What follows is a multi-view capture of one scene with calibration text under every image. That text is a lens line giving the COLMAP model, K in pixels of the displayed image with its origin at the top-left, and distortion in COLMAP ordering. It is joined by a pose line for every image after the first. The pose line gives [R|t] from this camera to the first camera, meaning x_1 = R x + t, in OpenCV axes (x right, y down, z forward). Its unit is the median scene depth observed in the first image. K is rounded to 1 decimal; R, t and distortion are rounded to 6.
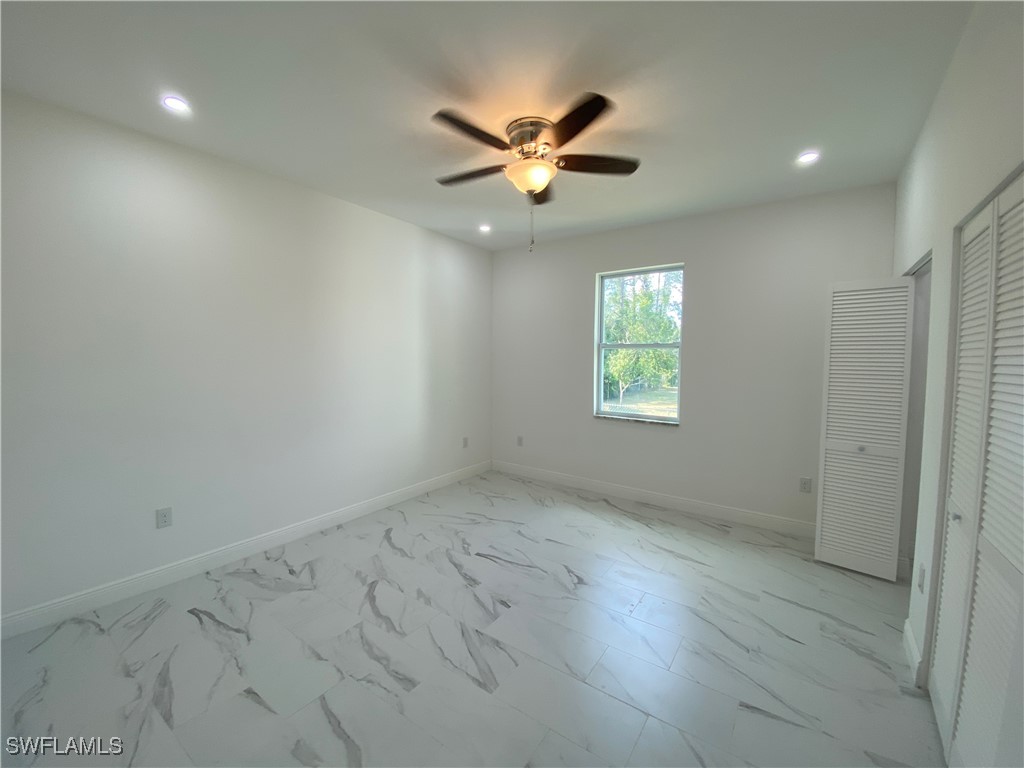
lens RADIAL K [[412.4, 0, 511.9], [0, 412.4, 375.5], [0, 0, 1]] dist [0.020713, -0.020112]
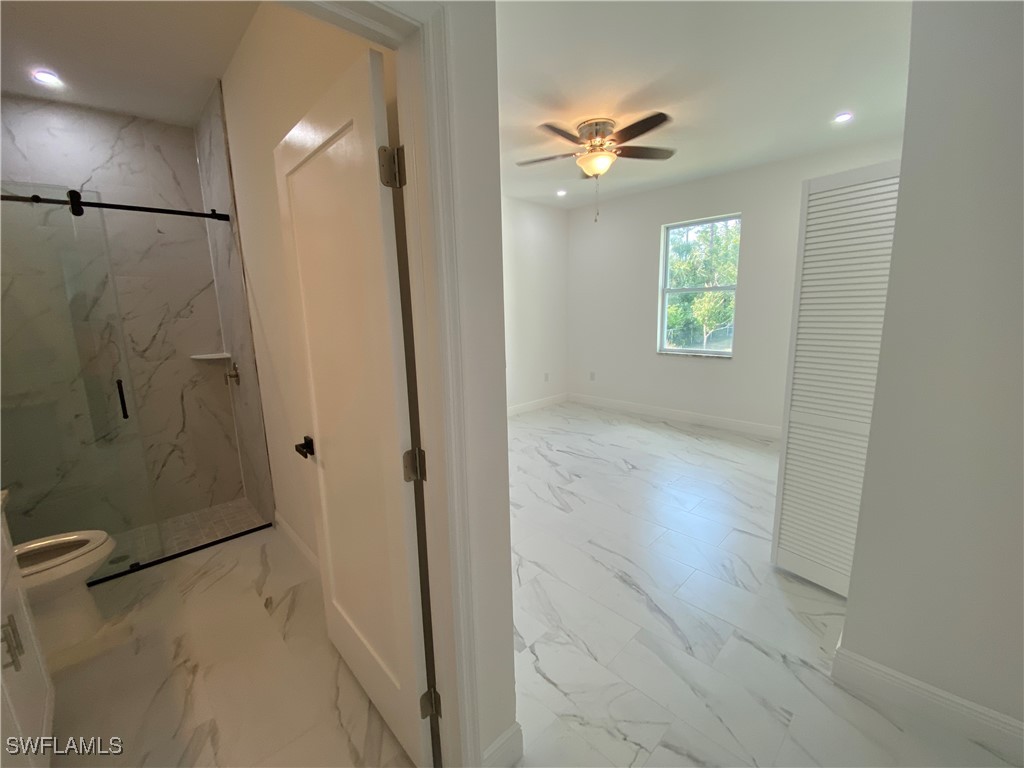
lens RADIAL K [[412.4, 0, 509.3], [0, 412.4, 378.8], [0, 0, 1]] dist [0.020713, -0.020112]
pose [[0.981041, -0.000870, -0.193801, 0.021272], [0.025779, 0.991690, 0.126043, 0.019425], [0.192080, -0.128649, 0.972910, -0.302015]]
